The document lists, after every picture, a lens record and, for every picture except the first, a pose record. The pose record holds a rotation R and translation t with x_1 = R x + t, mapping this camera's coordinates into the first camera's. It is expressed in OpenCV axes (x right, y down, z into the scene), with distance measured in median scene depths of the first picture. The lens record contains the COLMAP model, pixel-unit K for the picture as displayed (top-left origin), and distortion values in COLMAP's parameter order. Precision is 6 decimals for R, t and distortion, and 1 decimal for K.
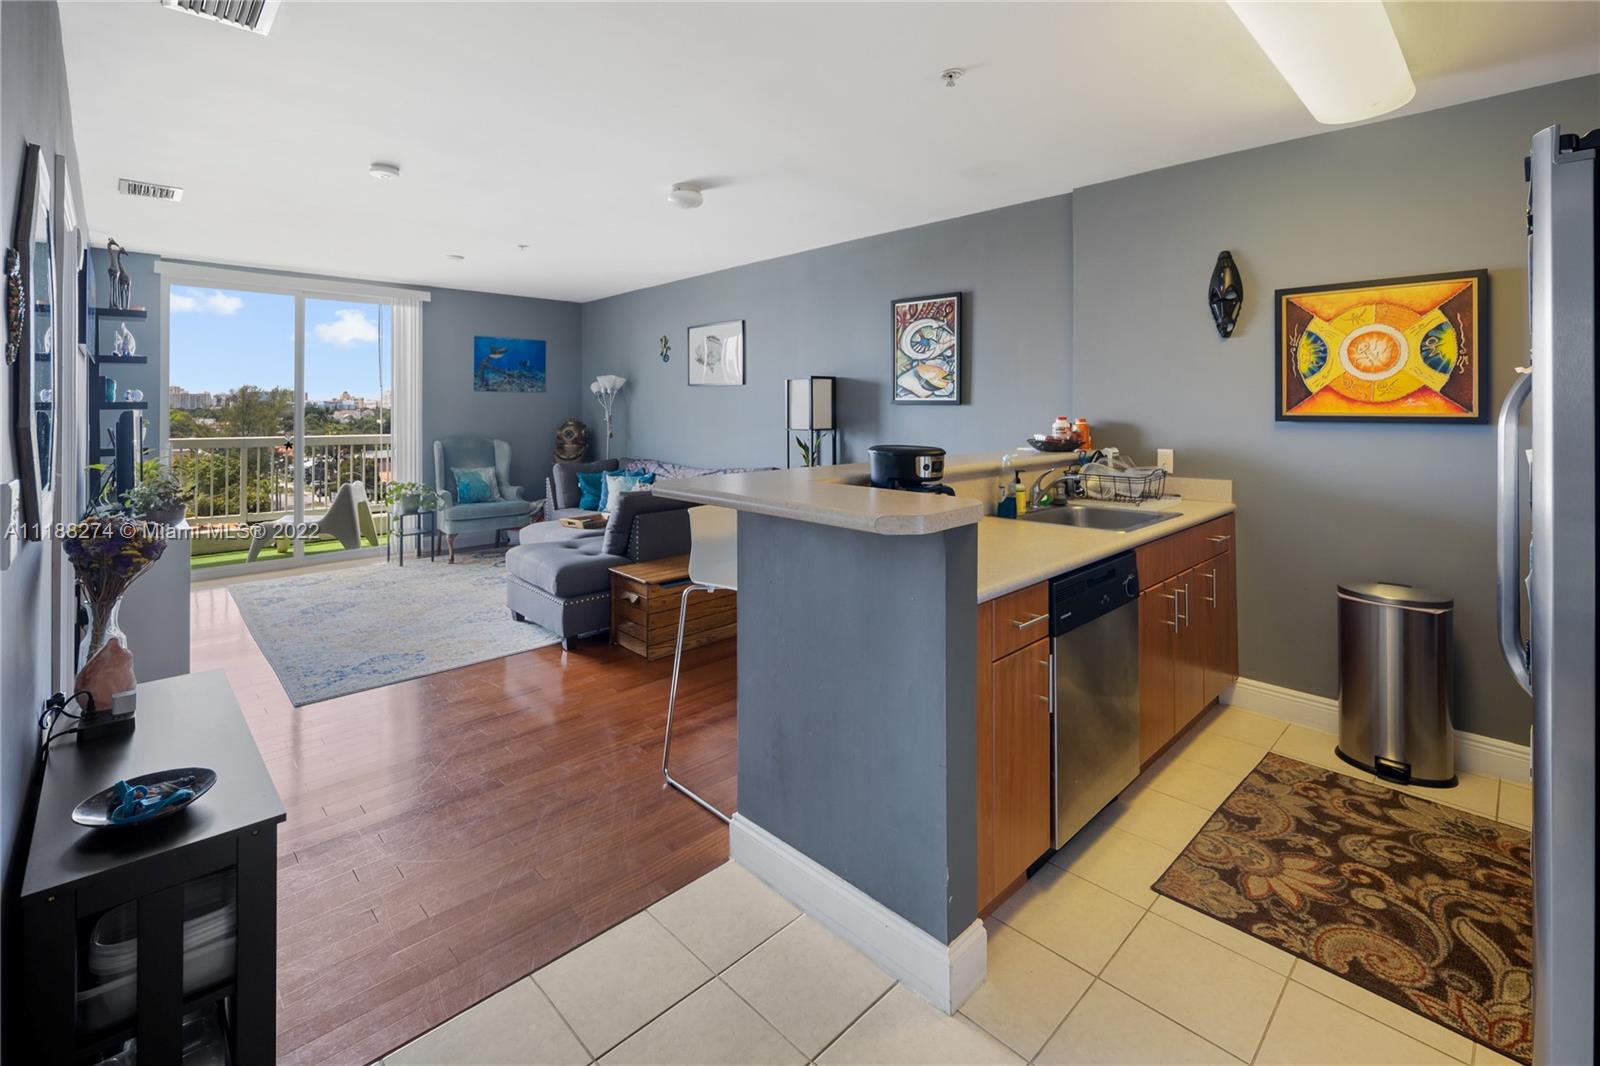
lens RADIAL K [[700.9, 0, 803.1], [0, 700.9, 406.4], [0, 0, 1]] dist [0.001401, -0.000022]
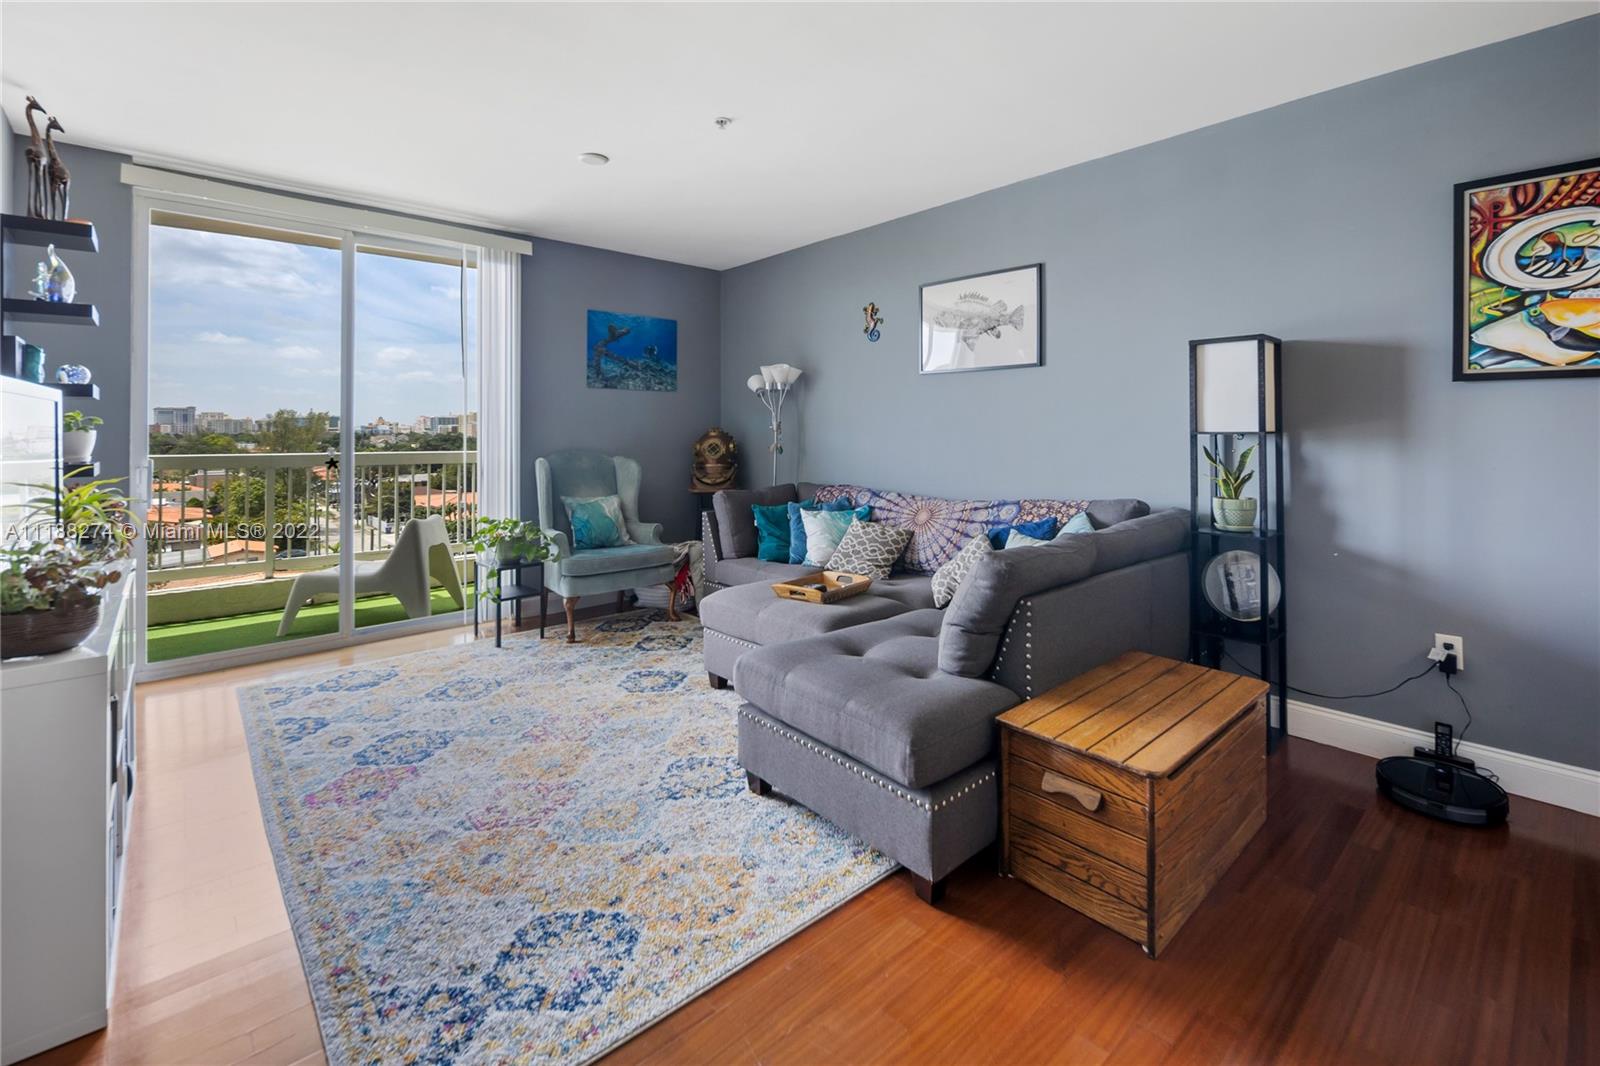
lens RADIAL K [[695.6, 0, 801.6], [0, 695.6, 430.4], [0, 0, 1]] dist [0.000085, -0.000234]
pose [[0.999437, -0.001069, -0.033539, -0.316010], [0.001026, 0.999999, -0.001314, 0.030656], [0.033540, 0.001279, 0.999437, 0.423055]]
